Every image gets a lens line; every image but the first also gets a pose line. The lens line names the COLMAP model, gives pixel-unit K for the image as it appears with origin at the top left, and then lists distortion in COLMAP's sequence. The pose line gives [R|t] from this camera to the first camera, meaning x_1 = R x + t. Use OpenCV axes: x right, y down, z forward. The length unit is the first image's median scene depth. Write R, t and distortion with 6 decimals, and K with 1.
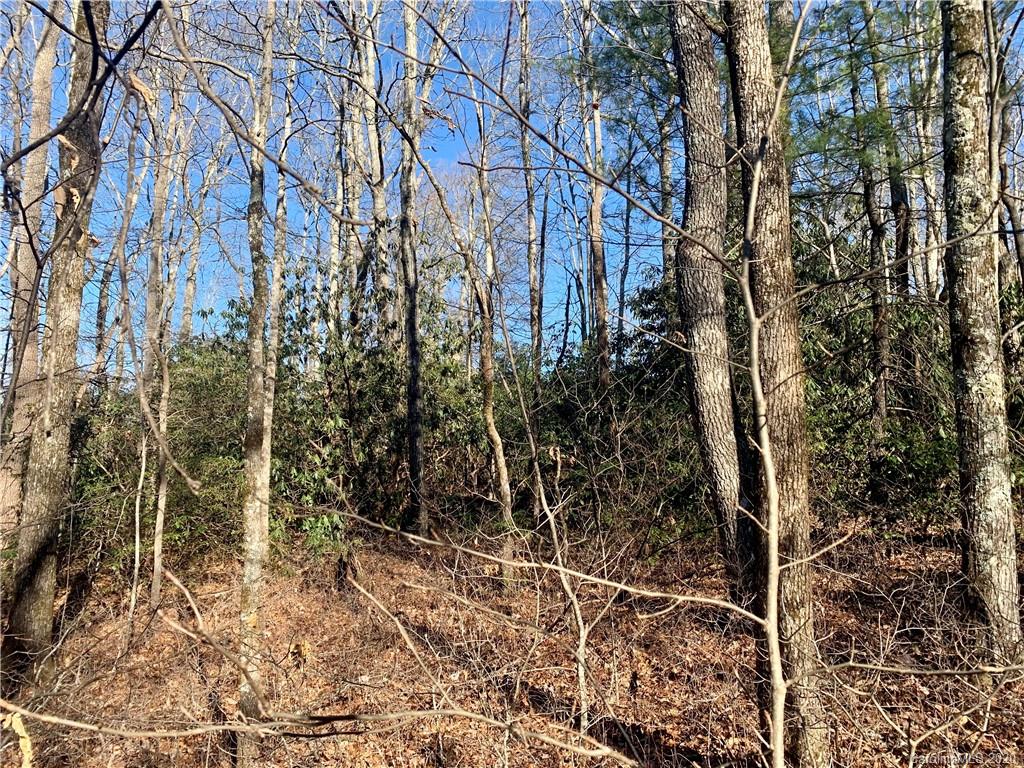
lens RADIAL K [[769.0, 0, 513.2], [0, 769.0, 377.3], [0, 0, 1]] dist [0.040424, -0.046914]
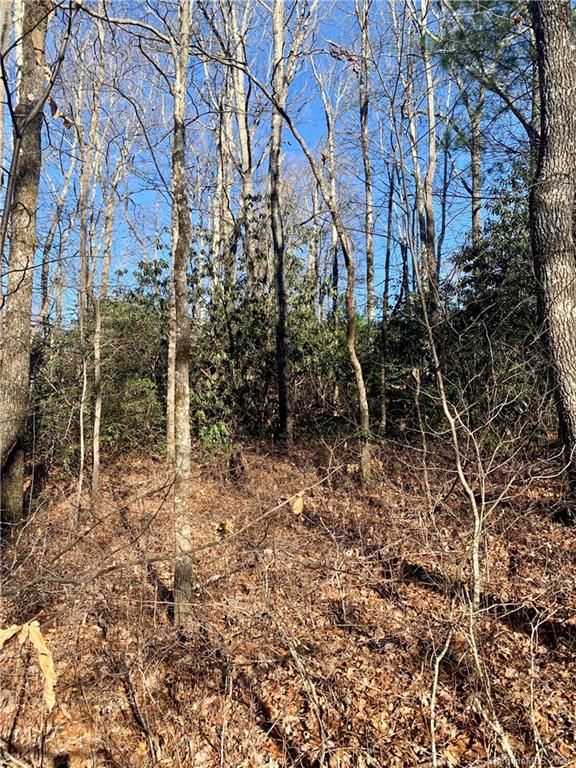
lens RADIAL K [[576.8, 0, 287.3], [0, 576.8, 374.6], [0, 0, 1]] dist [0.040424, -0.046914]
pose [[0.995702, 0.005532, -0.092448, -0.033150], [0.001923, 0.996764, 0.080355, 0.014483], [0.092593, -0.080188, 0.992470, 0.046148]]
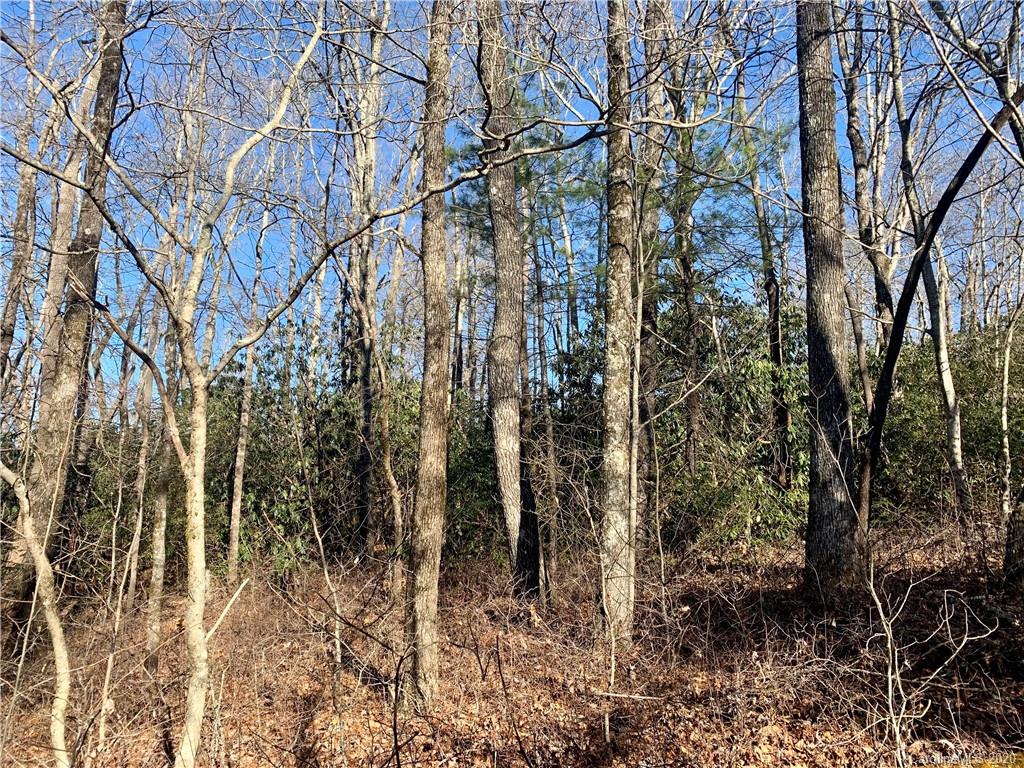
lens RADIAL K [[764.8, 0, 512.6], [0, 764.8, 375.2], [0, 0, 1]] dist [0.088437, -0.157923]
pose [[0.999061, 0.007593, -0.042645, 0.158613], [-0.009454, 0.999004, -0.043617, -0.030623], [0.042271, 0.043979, 0.998138, -0.195092]]
